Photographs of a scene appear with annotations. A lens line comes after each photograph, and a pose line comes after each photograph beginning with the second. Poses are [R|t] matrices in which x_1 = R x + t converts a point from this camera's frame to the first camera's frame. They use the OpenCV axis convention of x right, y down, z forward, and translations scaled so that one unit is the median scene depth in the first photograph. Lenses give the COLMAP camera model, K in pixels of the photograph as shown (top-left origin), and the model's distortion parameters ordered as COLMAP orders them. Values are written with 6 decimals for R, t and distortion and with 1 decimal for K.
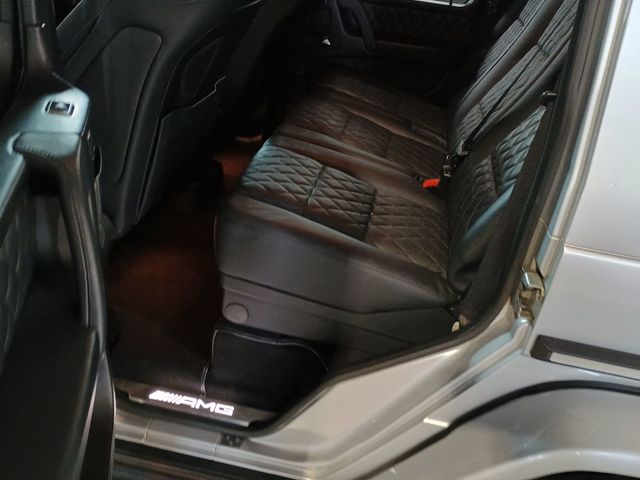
lens RADIAL K [[554.3, 0, 318.4], [0, 554.3, 243.7], [0, 0, 1]] dist [0.004135, -0.000590]
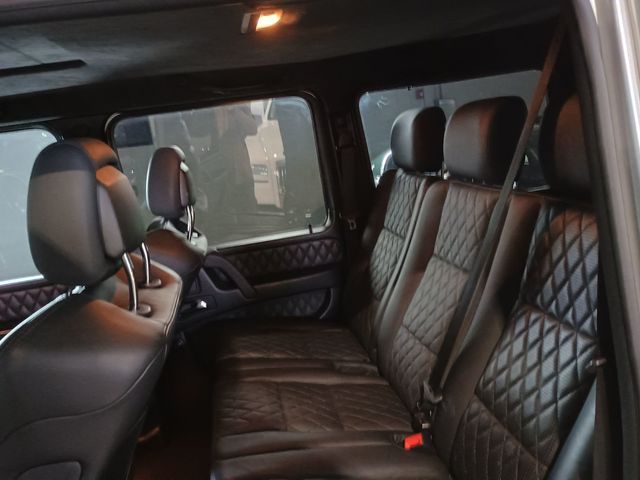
lens RADIAL K [[554.3, 0, 318.4], [0, 554.3, 243.7], [0, 0, 1]] dist [0.004135, -0.000590]
pose [[0.902068, -0.313823, 0.296292, -0.061914], [0.395212, 0.876500, -0.274872, -0.141863], [-0.173438, 0.365052, 0.914689, 0.090399]]
